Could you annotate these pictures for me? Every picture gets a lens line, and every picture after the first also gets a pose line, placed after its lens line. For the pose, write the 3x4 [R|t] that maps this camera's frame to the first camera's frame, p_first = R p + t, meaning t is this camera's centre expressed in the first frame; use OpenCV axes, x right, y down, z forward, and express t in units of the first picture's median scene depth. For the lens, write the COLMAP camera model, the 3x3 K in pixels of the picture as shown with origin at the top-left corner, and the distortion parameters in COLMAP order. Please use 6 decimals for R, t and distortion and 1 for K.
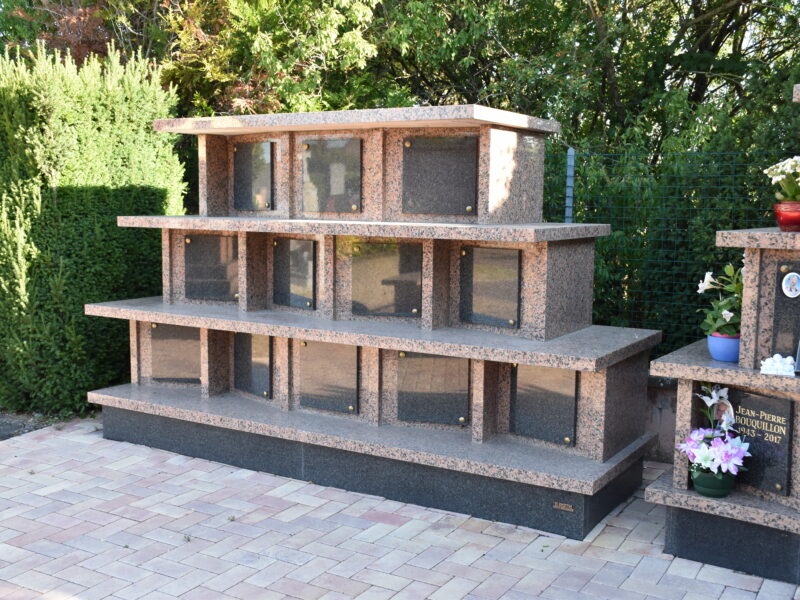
lens RADIAL K [[916.3, 0, 400.0], [0, 916.3, 313.1], [0, 0, 1]] dist [-0.026514, 0.180016]
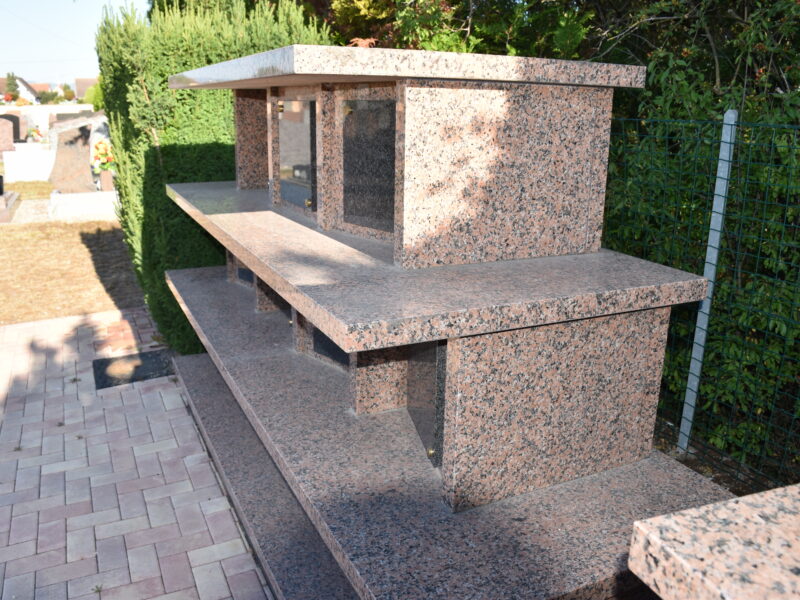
lens RADIAL K [[704.3, 0, 400.1], [0, 704.3, 311.6], [0, 0, 1]] dist [-0.127958, 0.008788]
pose [[0.831355, 0.162948, -0.531315, 0.274110], [-0.078639, 0.980921, 0.177789, -0.124915], [0.550149, -0.106023, 0.828309, 0.564812]]
